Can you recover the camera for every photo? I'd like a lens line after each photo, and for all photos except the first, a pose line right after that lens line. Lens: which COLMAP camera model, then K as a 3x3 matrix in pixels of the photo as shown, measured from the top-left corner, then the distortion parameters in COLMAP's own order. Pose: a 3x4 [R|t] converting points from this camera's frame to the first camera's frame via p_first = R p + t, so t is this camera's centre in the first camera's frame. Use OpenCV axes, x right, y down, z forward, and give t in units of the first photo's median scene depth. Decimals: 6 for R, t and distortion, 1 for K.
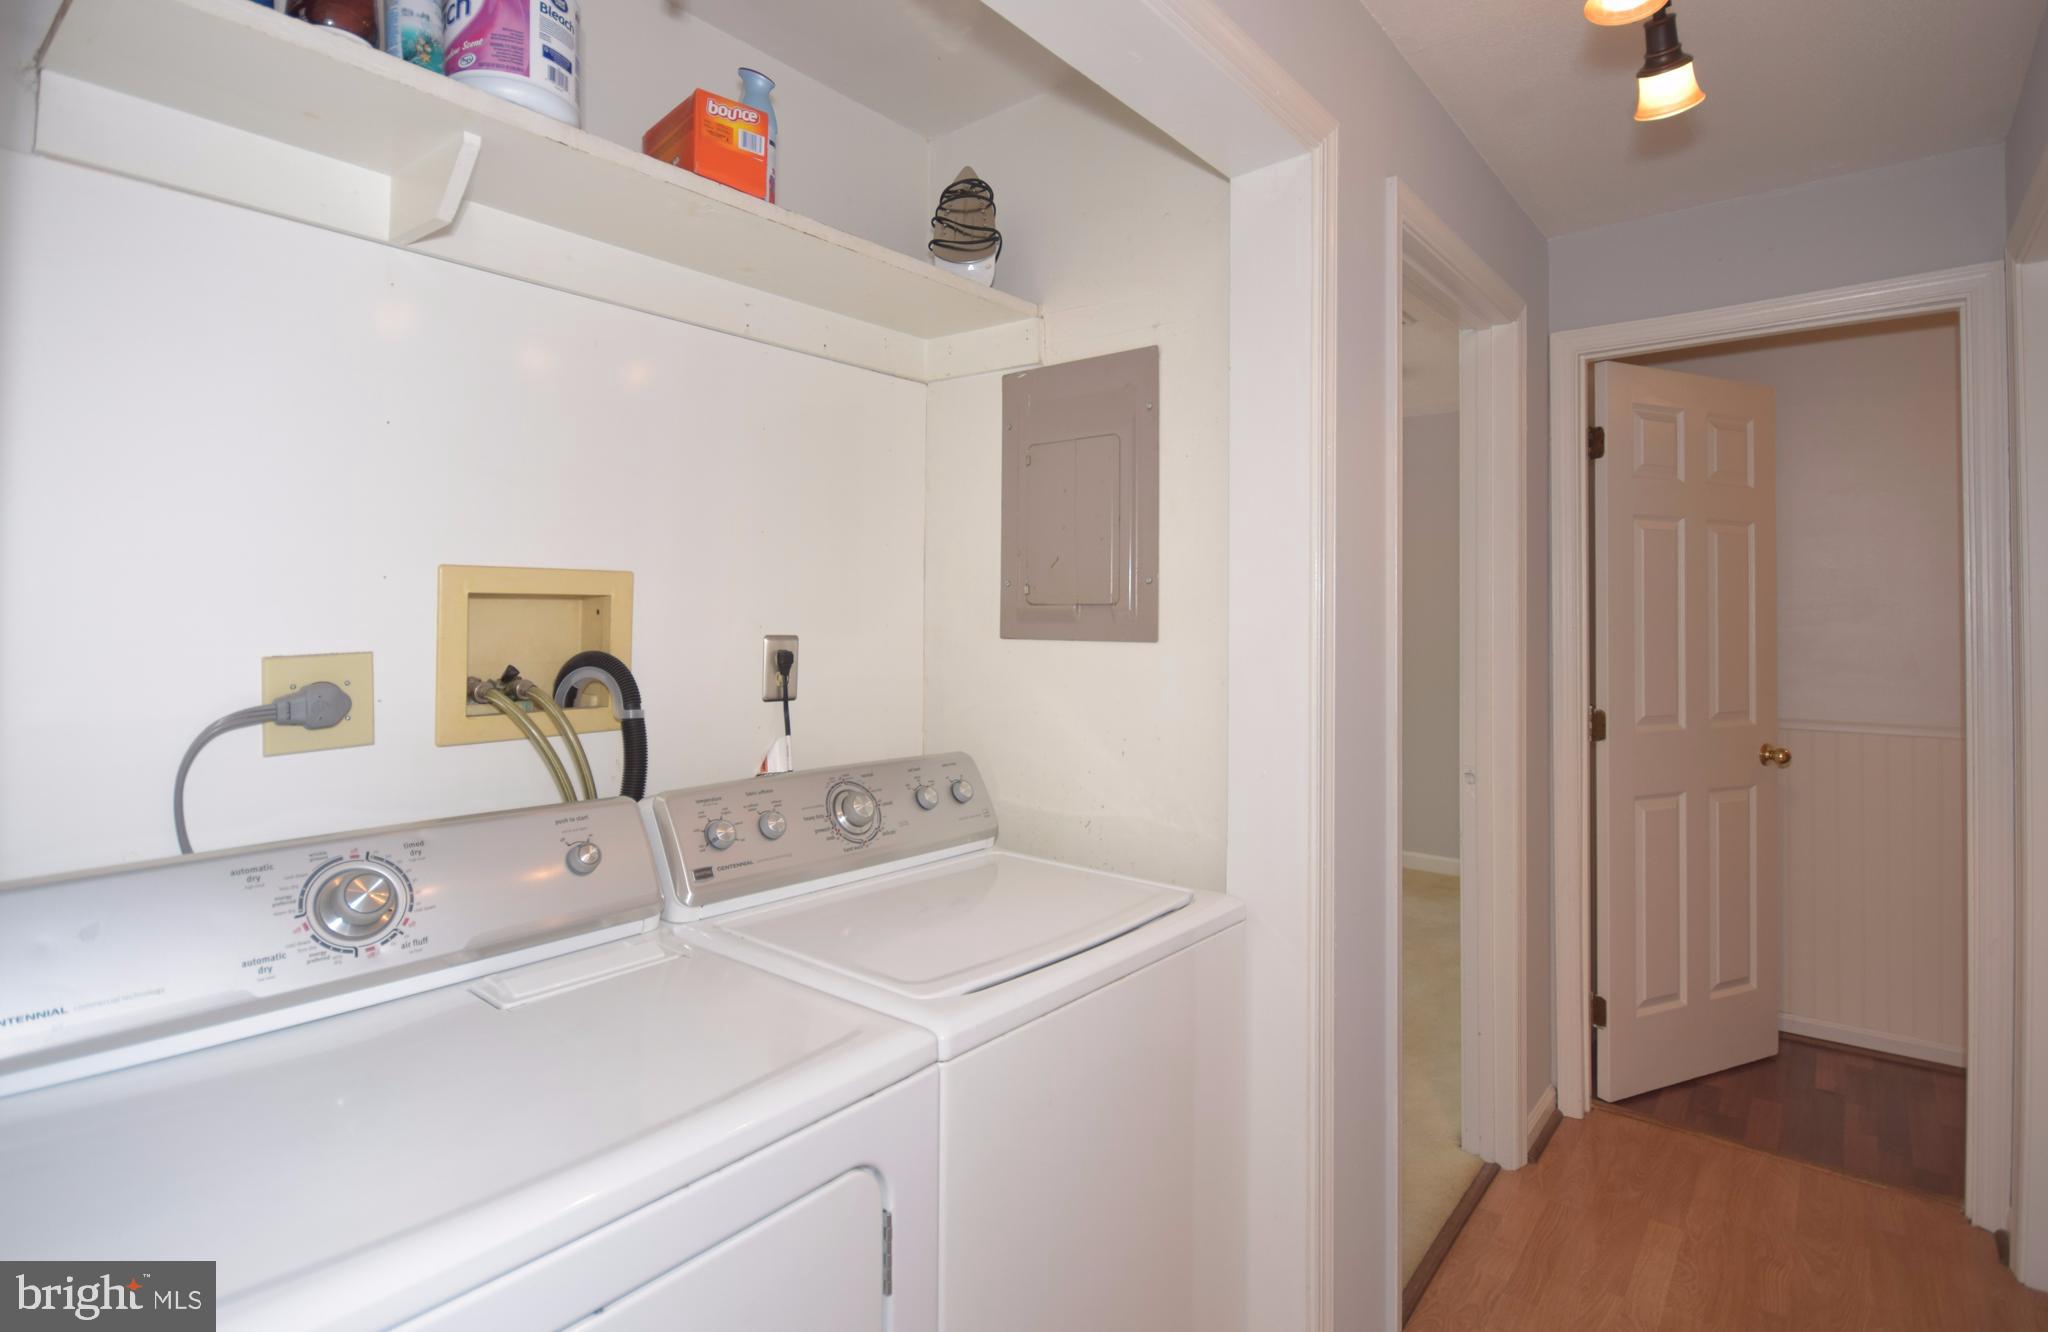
lens RADIAL K [[1028.3, 0, 1019.5], [0, 1028.3, 622.5], [0, 0, 1]] dist [-0.001194, -0.000687]
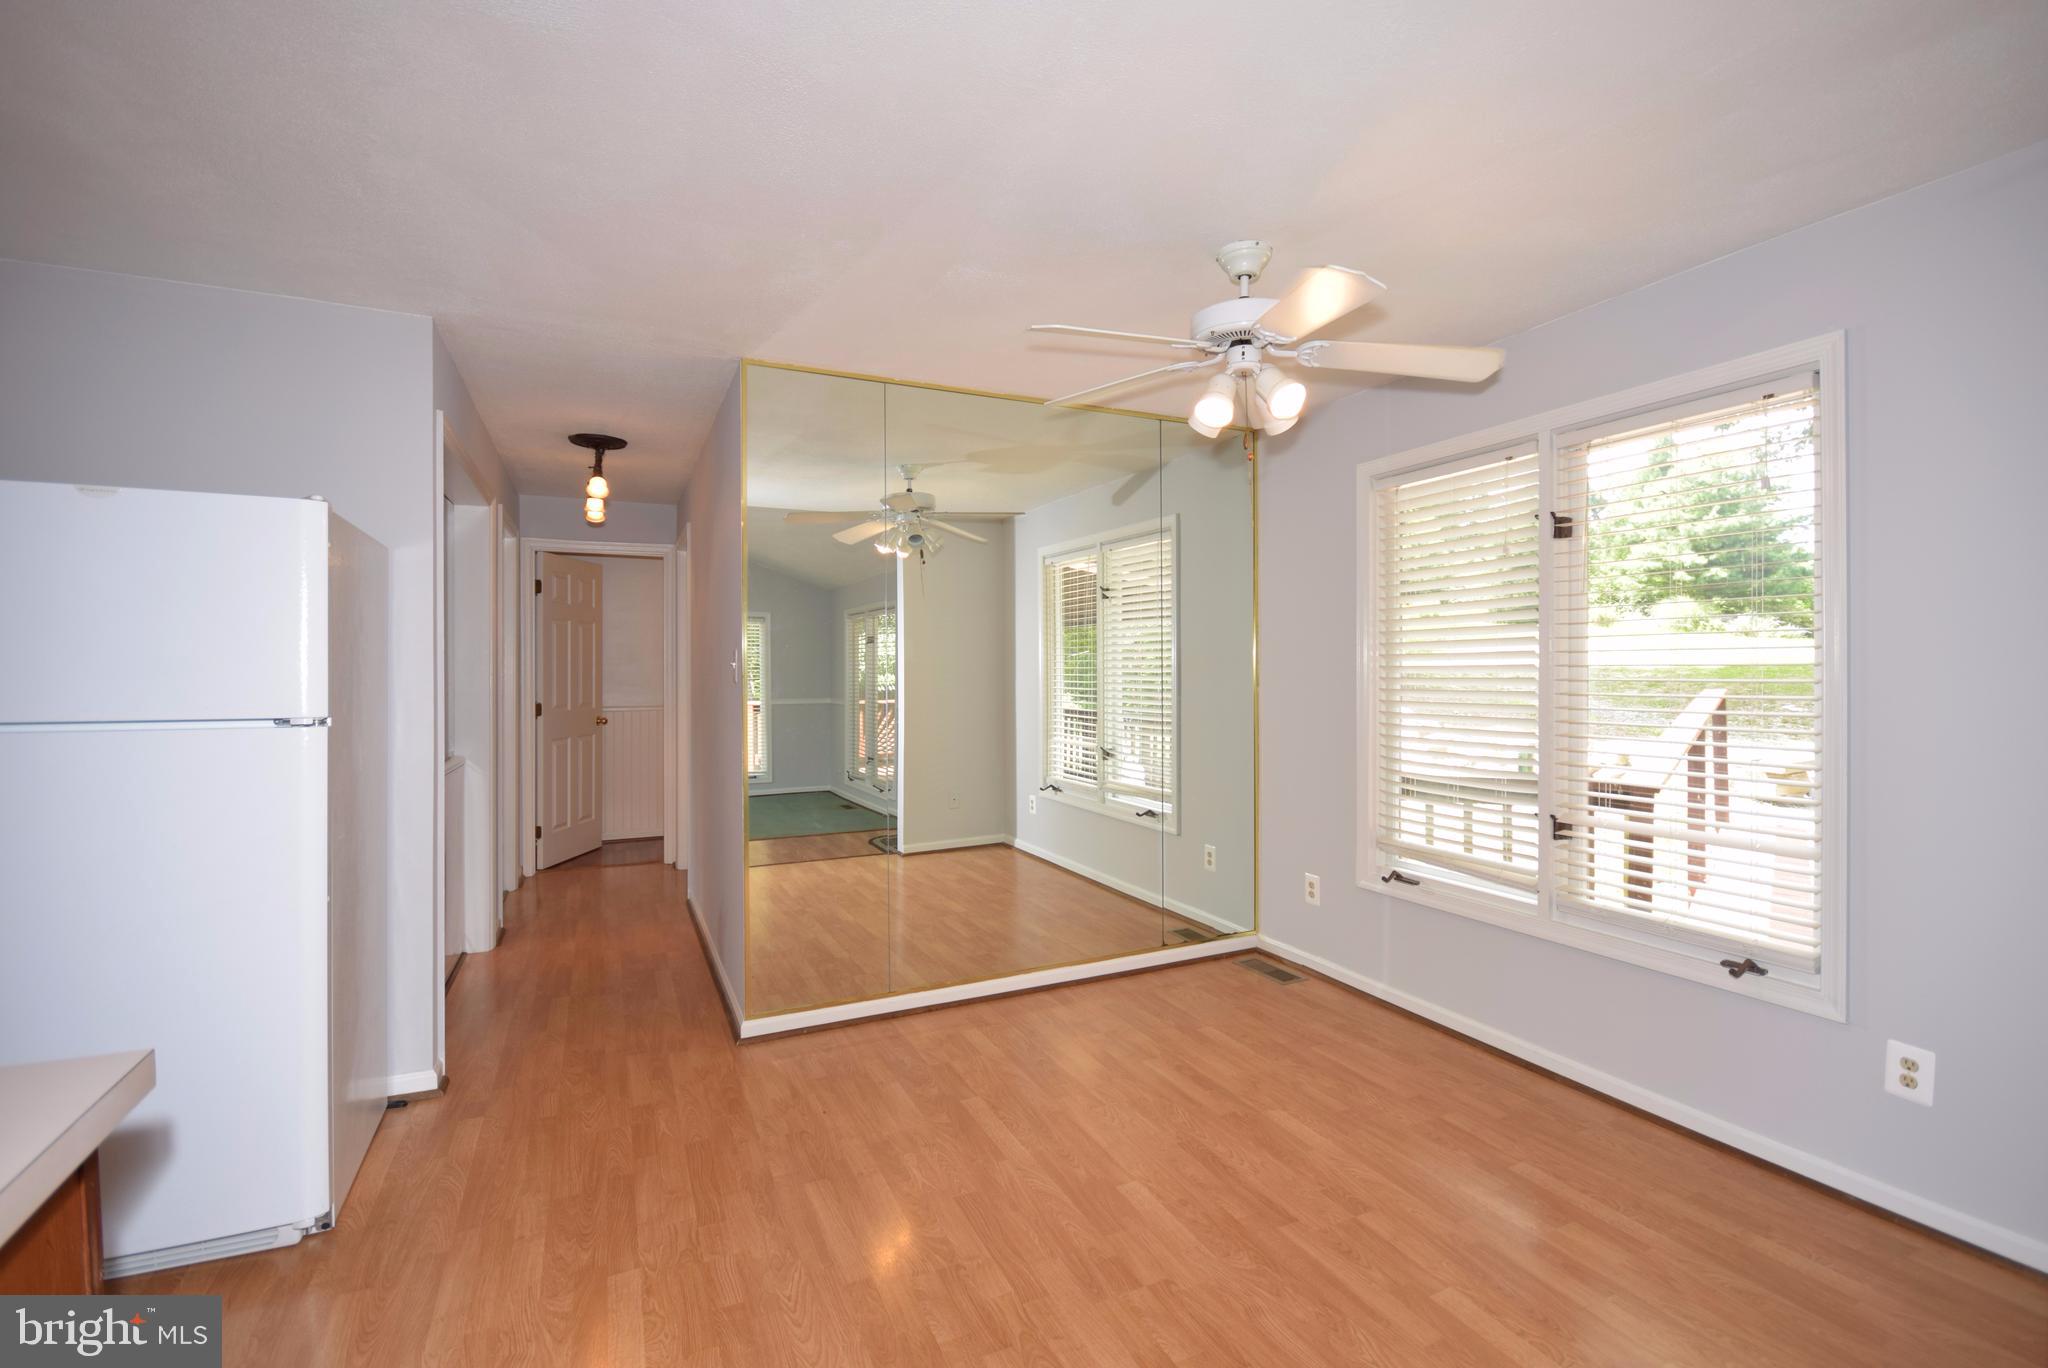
lens RADIAL K [[916.0, 0, 1053.1], [0, 916.0, 672.7], [0, 0, 1]] dist [0.002008, 0.000368]
pose [[0.414948, -0.002674, 0.909841, -1.083213], [-0.009210, 0.999932, 0.007139, -0.010015], [-0.909799, -0.011342, 0.414895, -1.182453]]
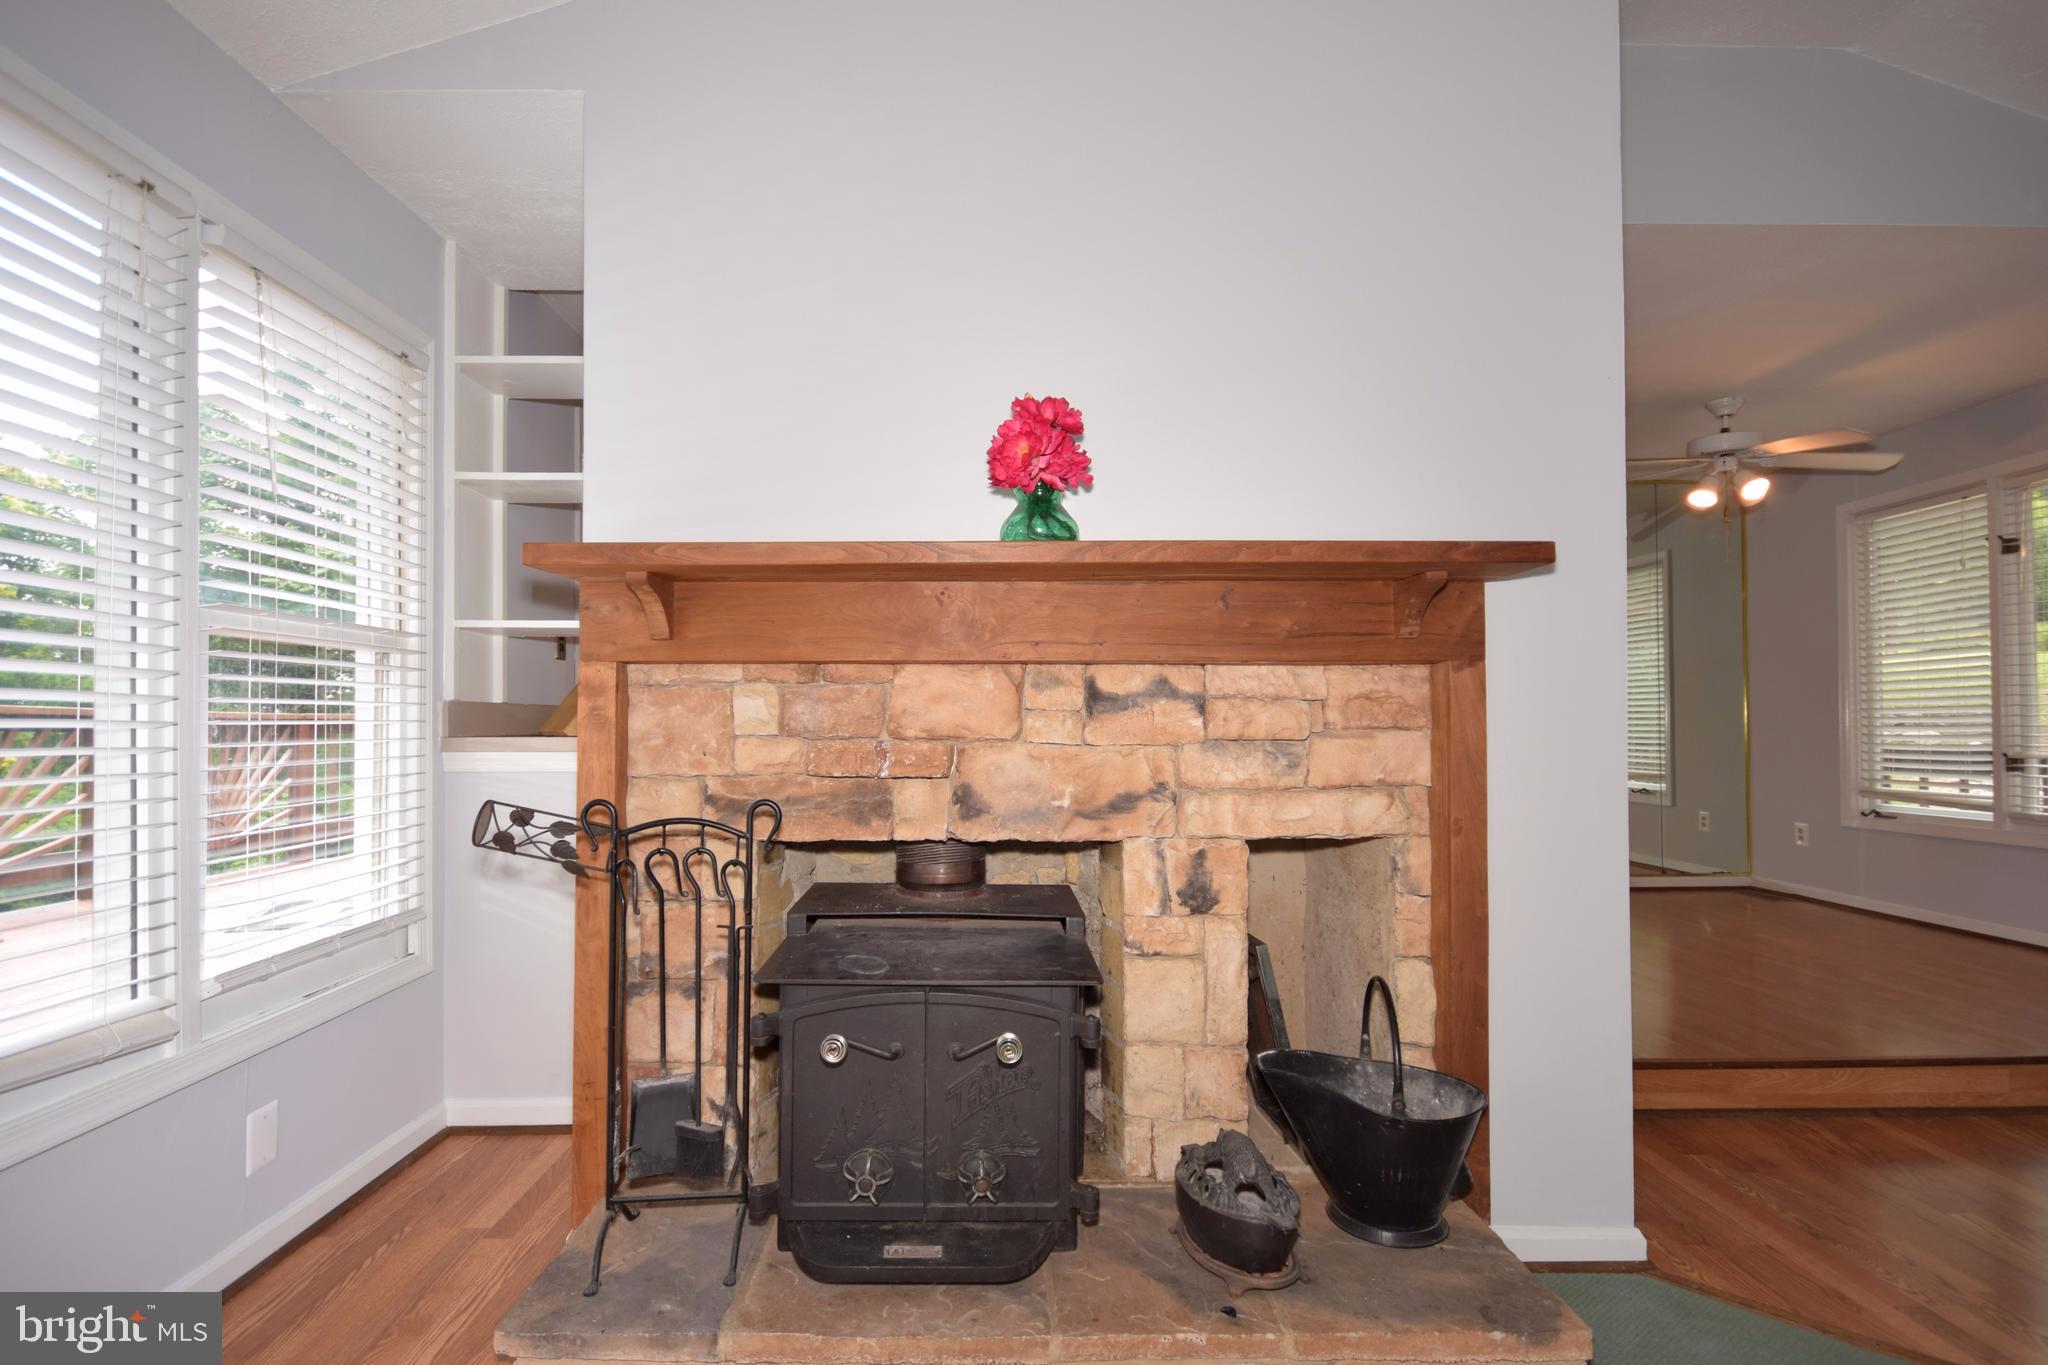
lens RADIAL K [[969.7, 0, 1002.7], [0, 969.7, 703.3], [0, 0, 1]] dist [-0.001701, -0.000810]
pose [[0.771486, 0.014742, 0.636075, -2.455112], [-0.009256, 0.999886, -0.011947, 0.151985], [-0.636178, 0.003329, 0.771535, -1.534773]]
